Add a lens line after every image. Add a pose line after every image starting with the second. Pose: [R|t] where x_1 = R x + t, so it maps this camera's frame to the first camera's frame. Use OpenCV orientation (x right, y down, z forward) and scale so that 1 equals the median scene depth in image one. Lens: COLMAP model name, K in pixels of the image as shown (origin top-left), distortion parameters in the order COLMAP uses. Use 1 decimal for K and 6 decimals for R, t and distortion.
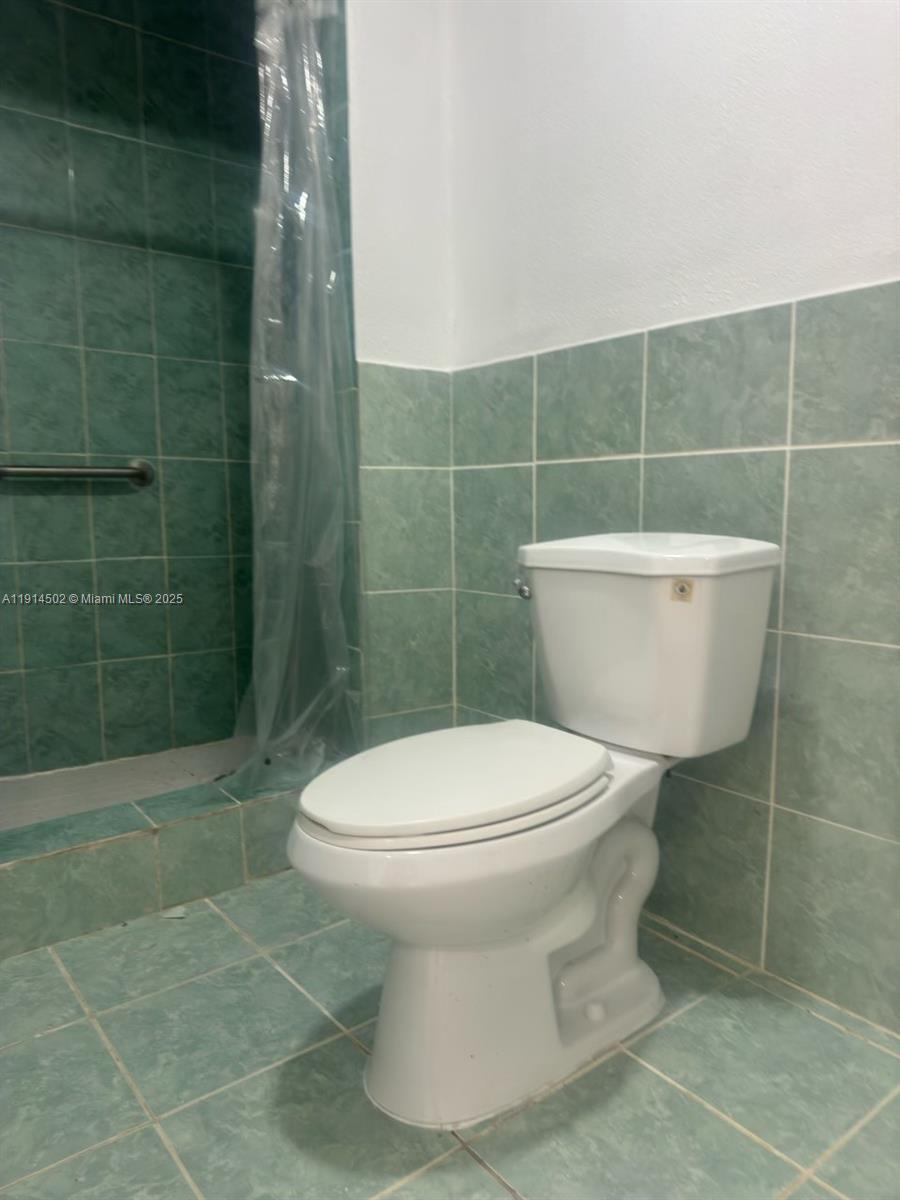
lens RADIAL K [[849.7, 0, 451.2], [0, 849.7, 610.5], [0, 0, 1]] dist [0.018996, -0.018725]
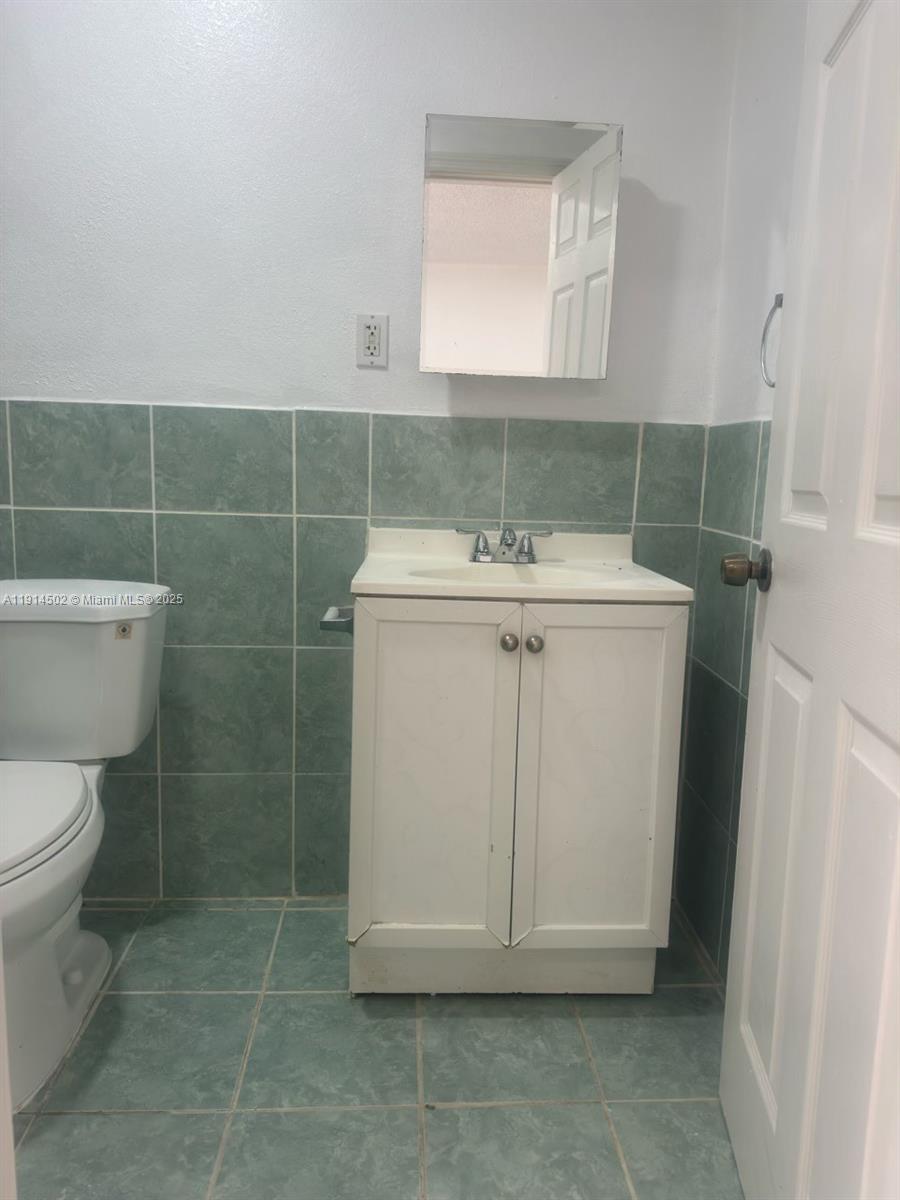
lens RADIAL K [[849.7, 0, 446.3], [0, 849.7, 587.7], [0, 0, 1]] dist [0.018996, -0.018725]
pose [[0.575818, -0.096649, 0.811845, -0.455663], [0.080990, 0.994847, 0.060991, -0.117030], [-0.813556, 0.030631, 0.580679, -0.163242]]
